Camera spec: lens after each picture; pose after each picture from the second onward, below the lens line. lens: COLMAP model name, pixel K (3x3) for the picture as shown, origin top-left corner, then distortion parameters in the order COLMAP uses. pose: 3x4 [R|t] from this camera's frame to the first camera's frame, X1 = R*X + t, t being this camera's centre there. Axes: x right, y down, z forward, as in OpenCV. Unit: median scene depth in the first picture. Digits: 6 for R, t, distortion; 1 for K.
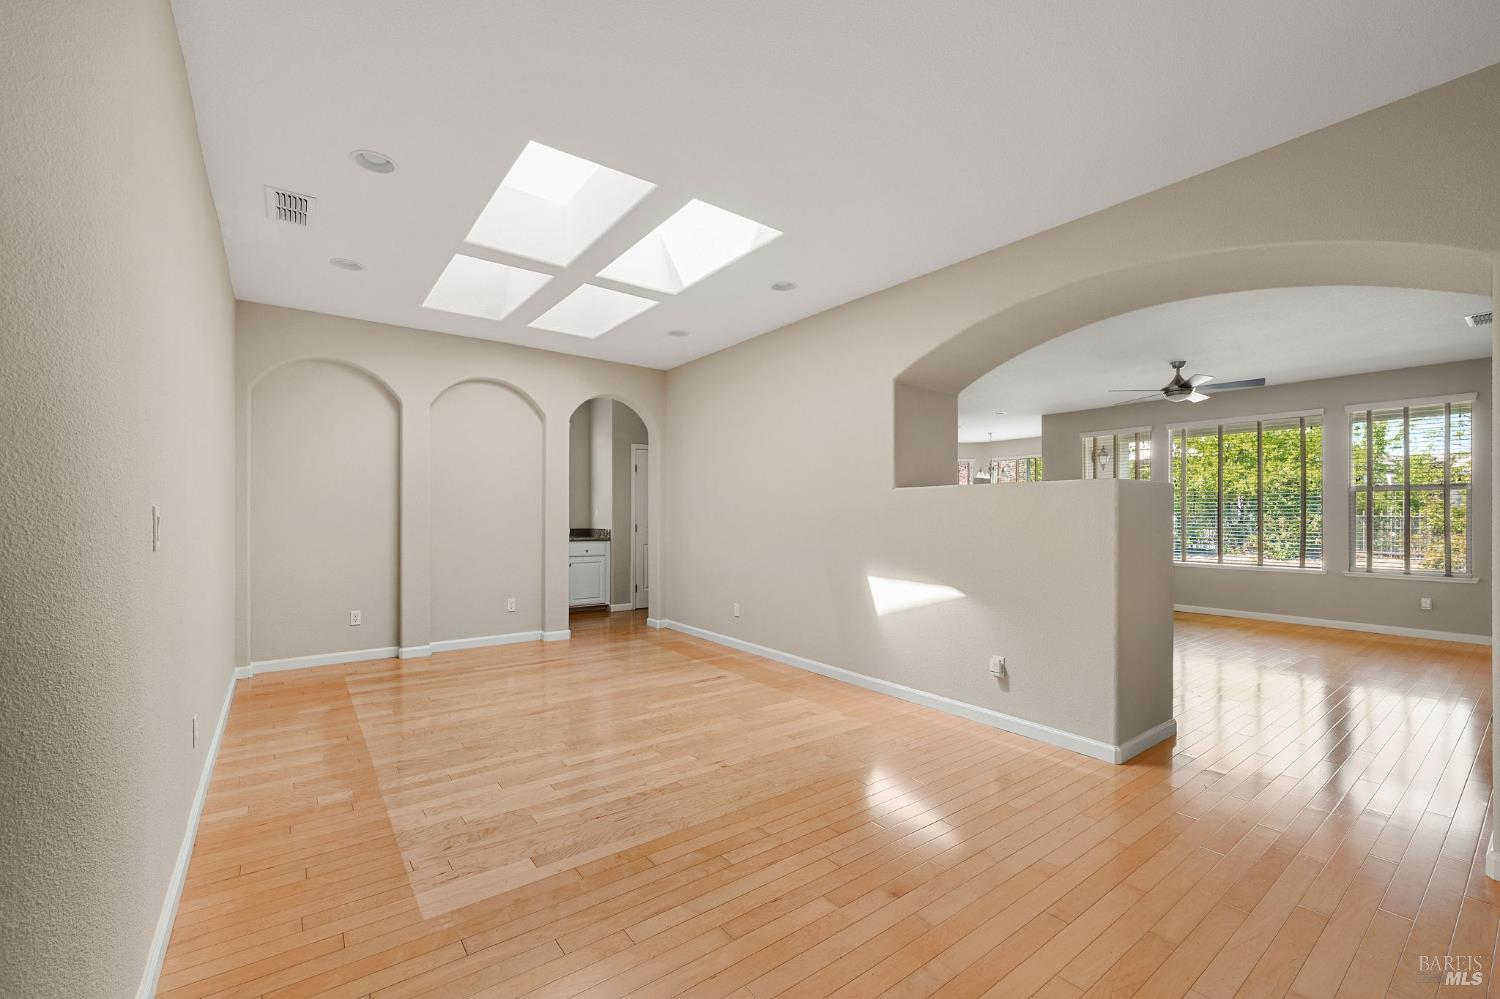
lens RADIAL K [[608.7, 0, 743.3], [0, 608.7, 502.1], [0, 0, 1]] dist [-0.002773, -0.001086]
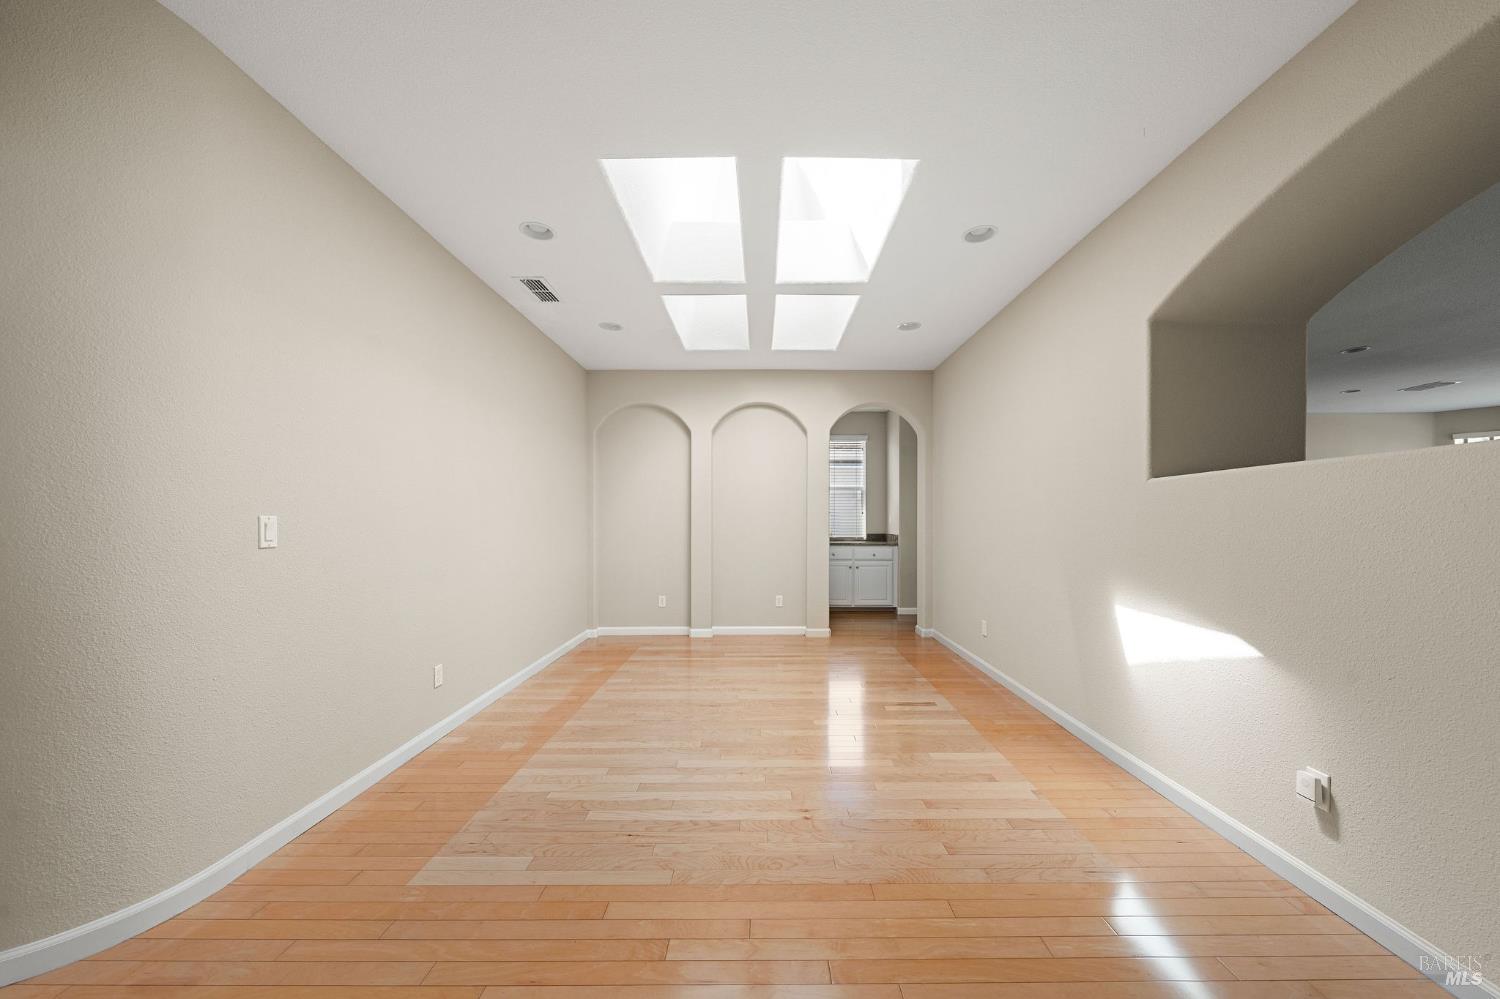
lens RADIAL K [[532.1, 0, 760.3], [0, 532.1, 517.4], [0, 0, 1]] dist [-0.004304, -0.000175]
pose [[0.805539, -0.010712, -0.592446, 0.256001], [0.018778, 0.999796, 0.007454, 0.008719], [0.592246, -0.017129, 0.805575, 0.270591]]
